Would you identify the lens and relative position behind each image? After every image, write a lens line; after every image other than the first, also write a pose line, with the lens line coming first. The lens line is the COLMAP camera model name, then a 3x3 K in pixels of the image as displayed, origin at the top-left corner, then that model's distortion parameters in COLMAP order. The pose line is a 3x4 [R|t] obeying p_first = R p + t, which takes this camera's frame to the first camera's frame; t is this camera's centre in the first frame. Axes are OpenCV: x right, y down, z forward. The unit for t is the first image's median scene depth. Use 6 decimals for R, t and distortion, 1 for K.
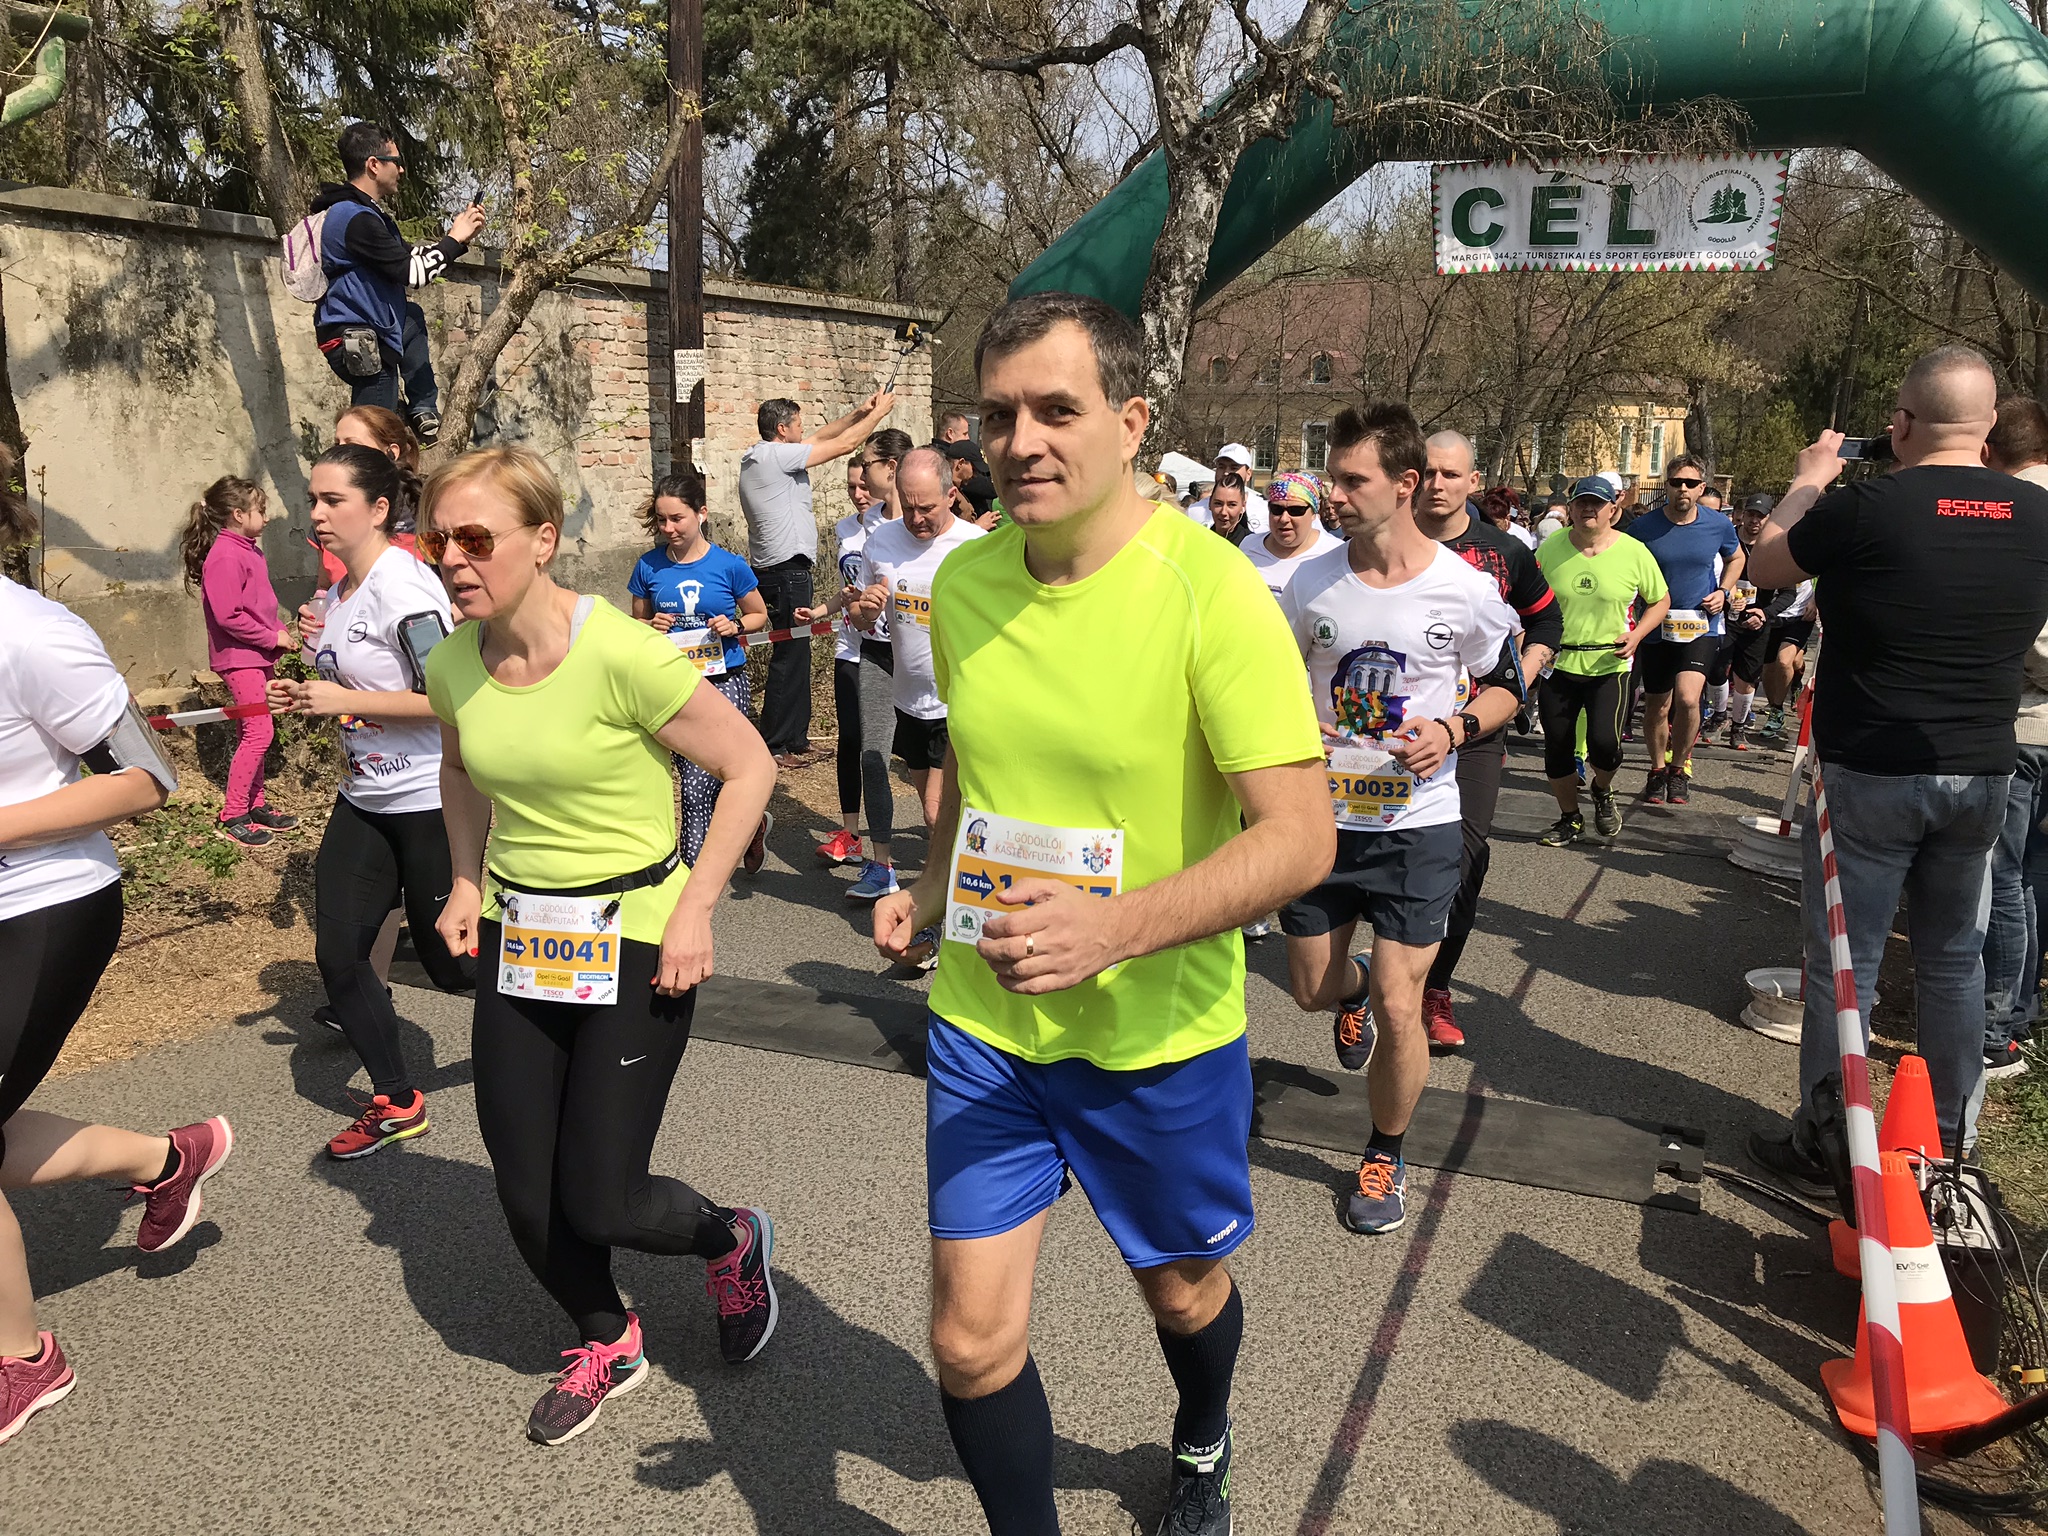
lens RADIAL K [[1697.3, 0, 1012.9], [0, 1697.3, 765.9], [0, 0, 1]] dist [0.007867, 0.008728]
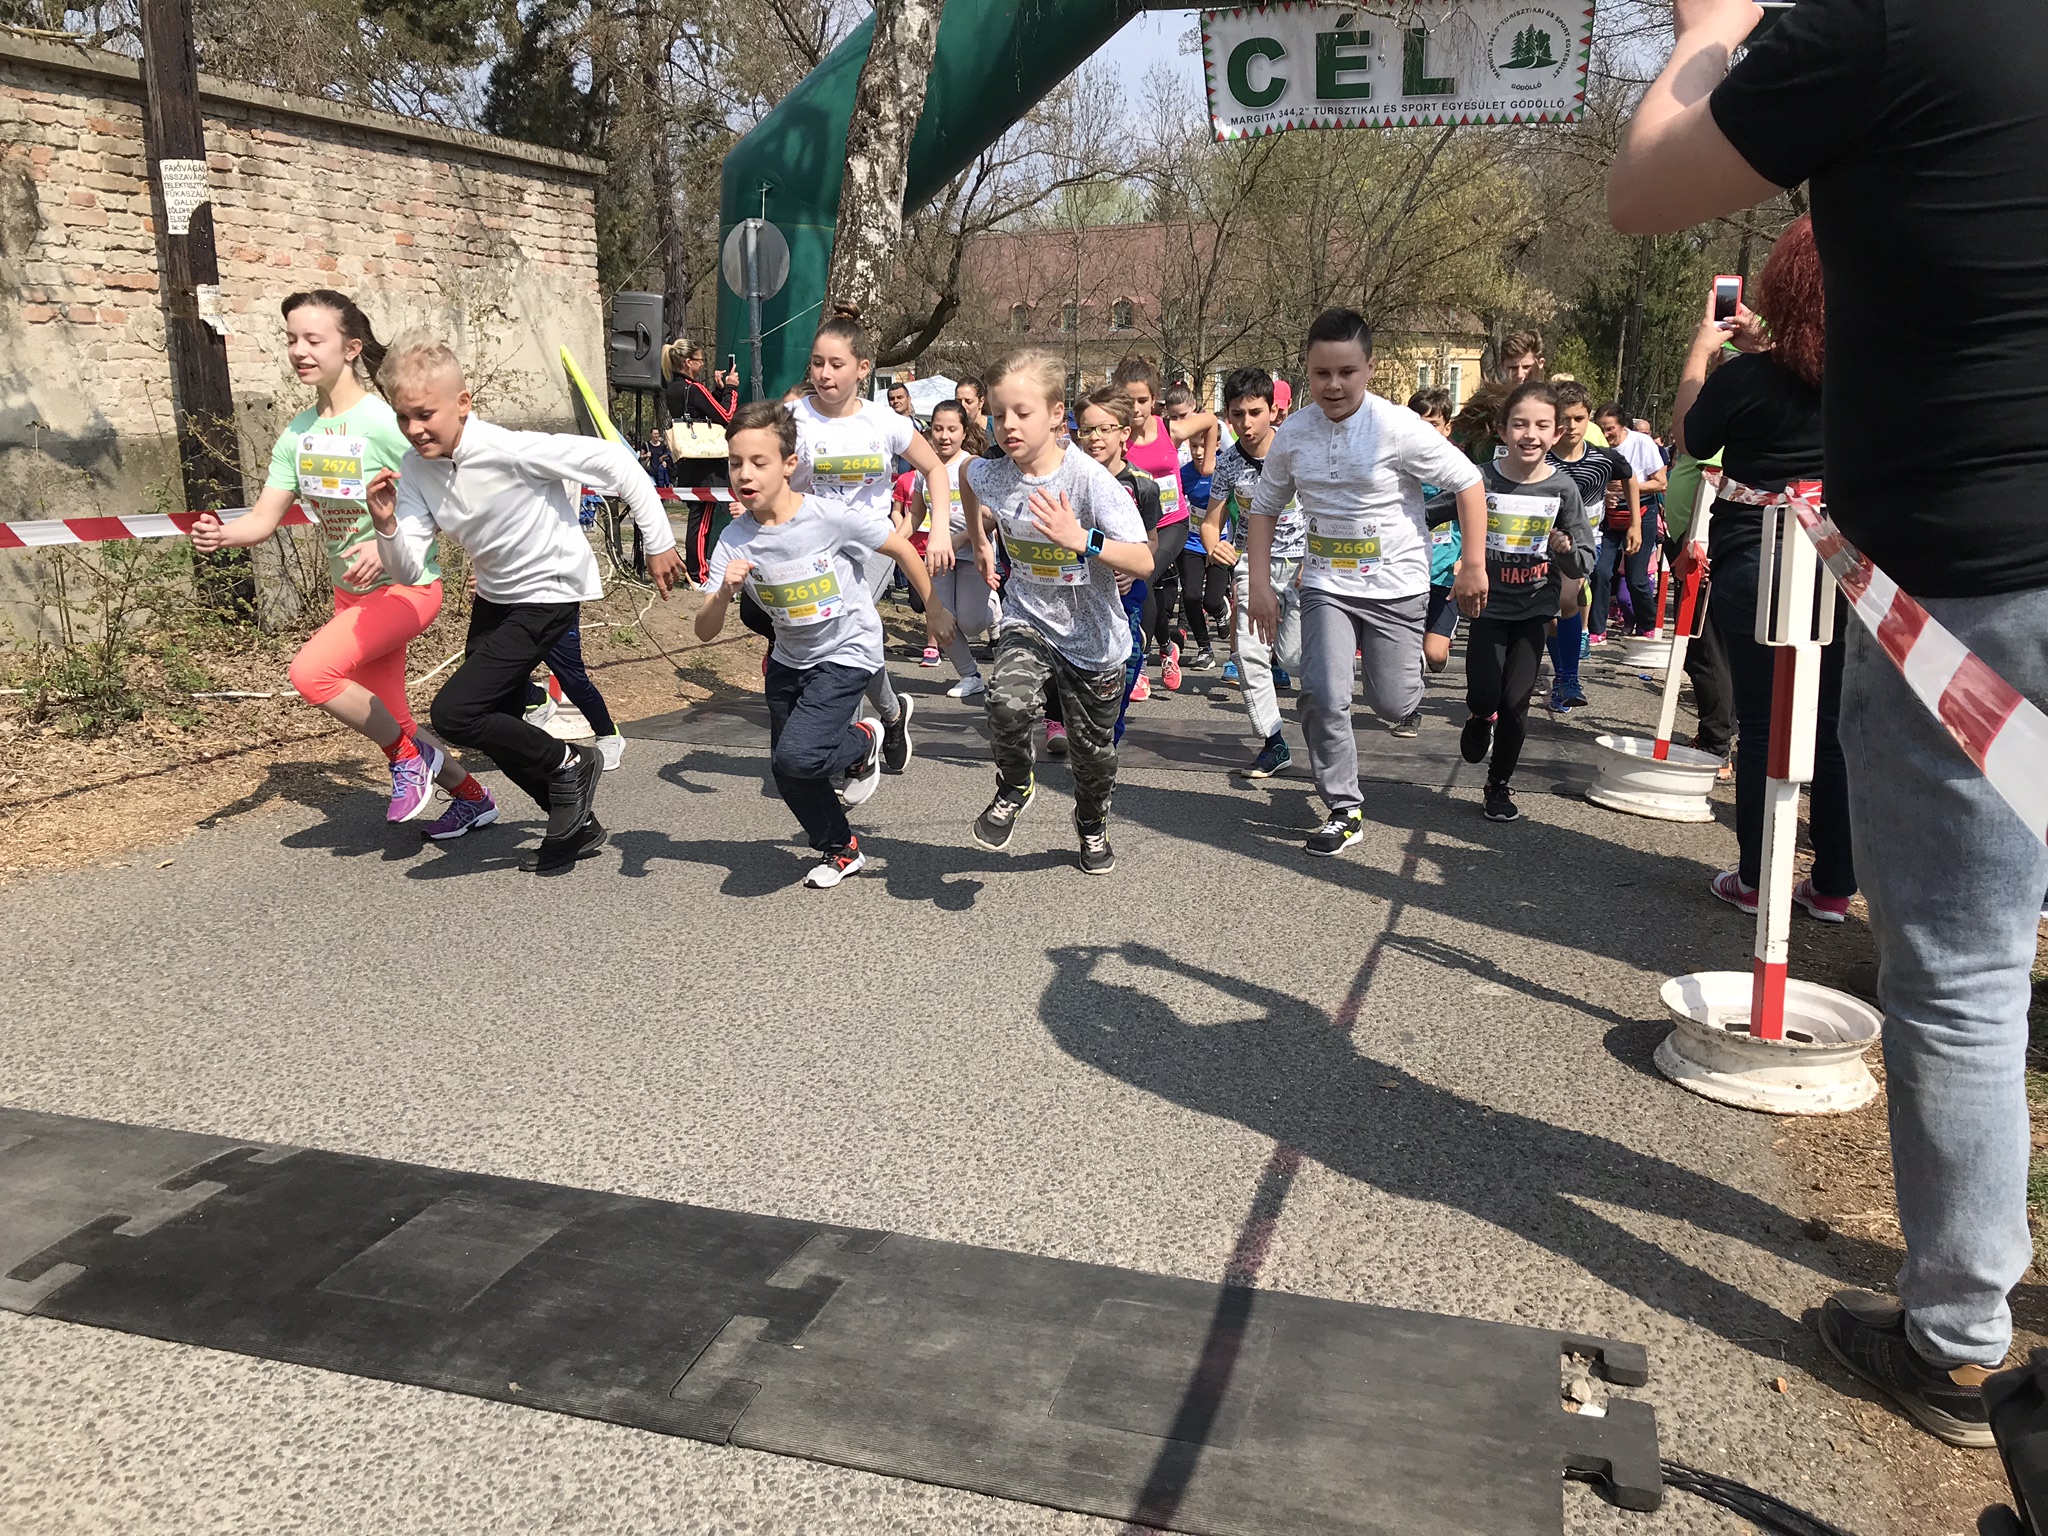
lens RADIAL K [[1690.7, 0, 1028.7], [0, 1690.7, 763.9], [0, 0, 1]] dist [-0.010260, 0.057725]
pose [[0.993138, -0.043426, 0.108588, 0.061916], [0.041115, 0.998880, 0.023432, 0.008648], [-0.109484, -0.018807, 0.993811, 0.181236]]
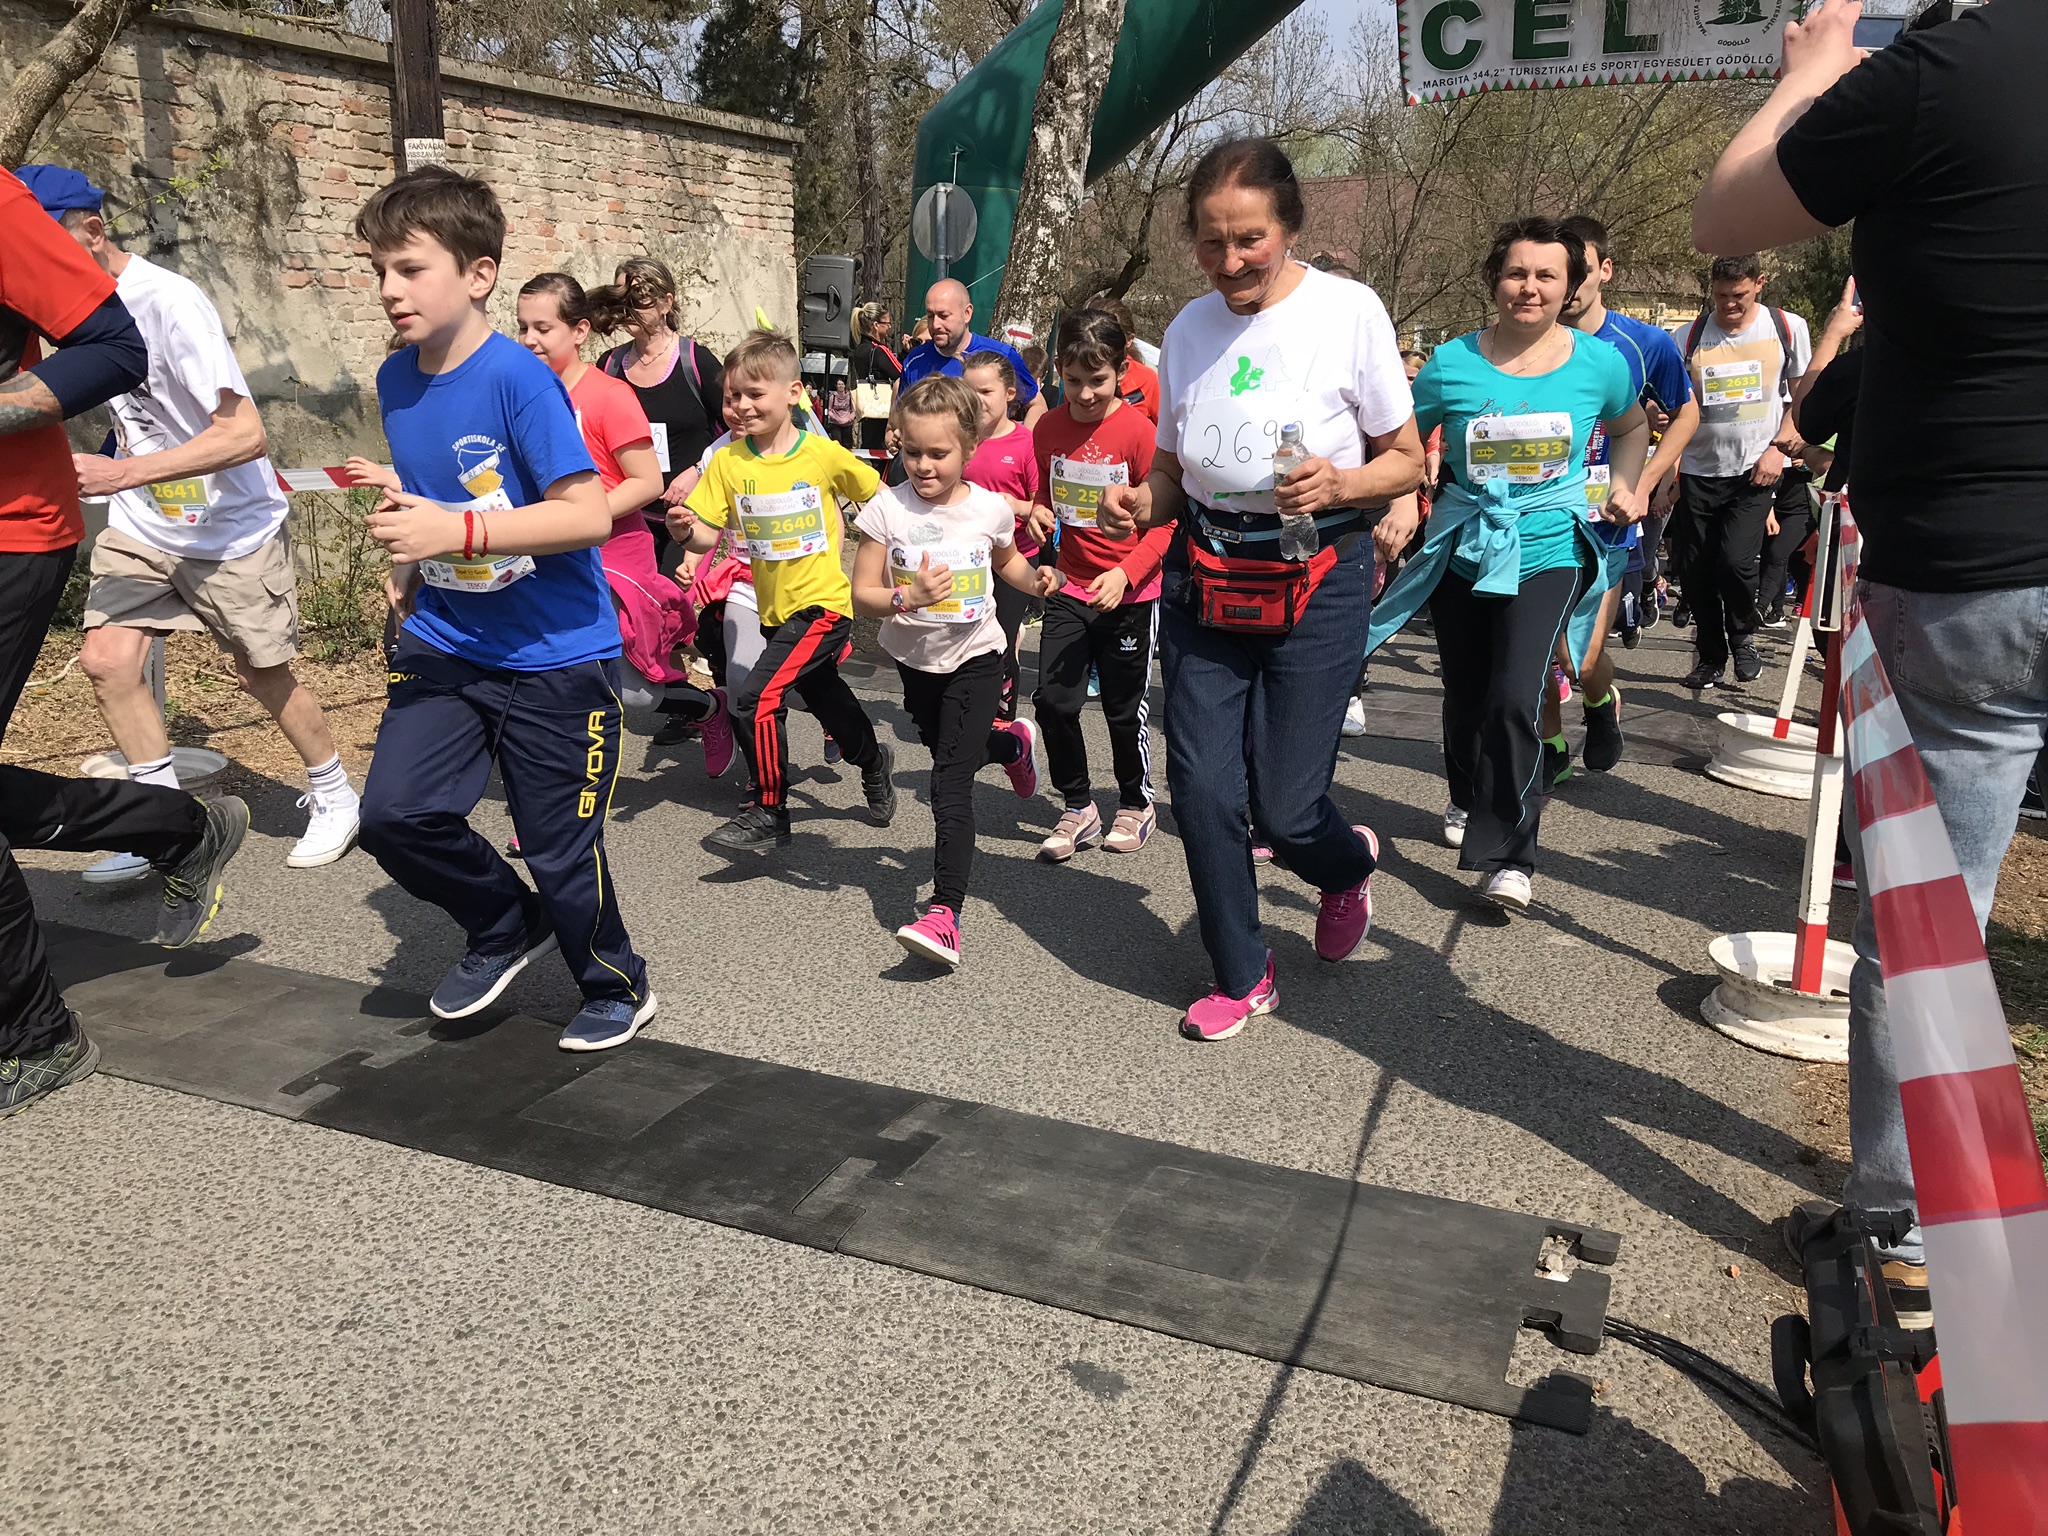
lens RADIAL K [[1693.3, 0, 1024.0], [0, 1693.3, 768.0], [0, 0, 1]] dist [-0.004206, 0.034653]
pose [[0.999990, -0.004401, -0.000240, 0.070385], [0.004407, 0.998791, 0.048959, 0.009630], [0.000024, -0.048960, 0.998801, 0.148089]]
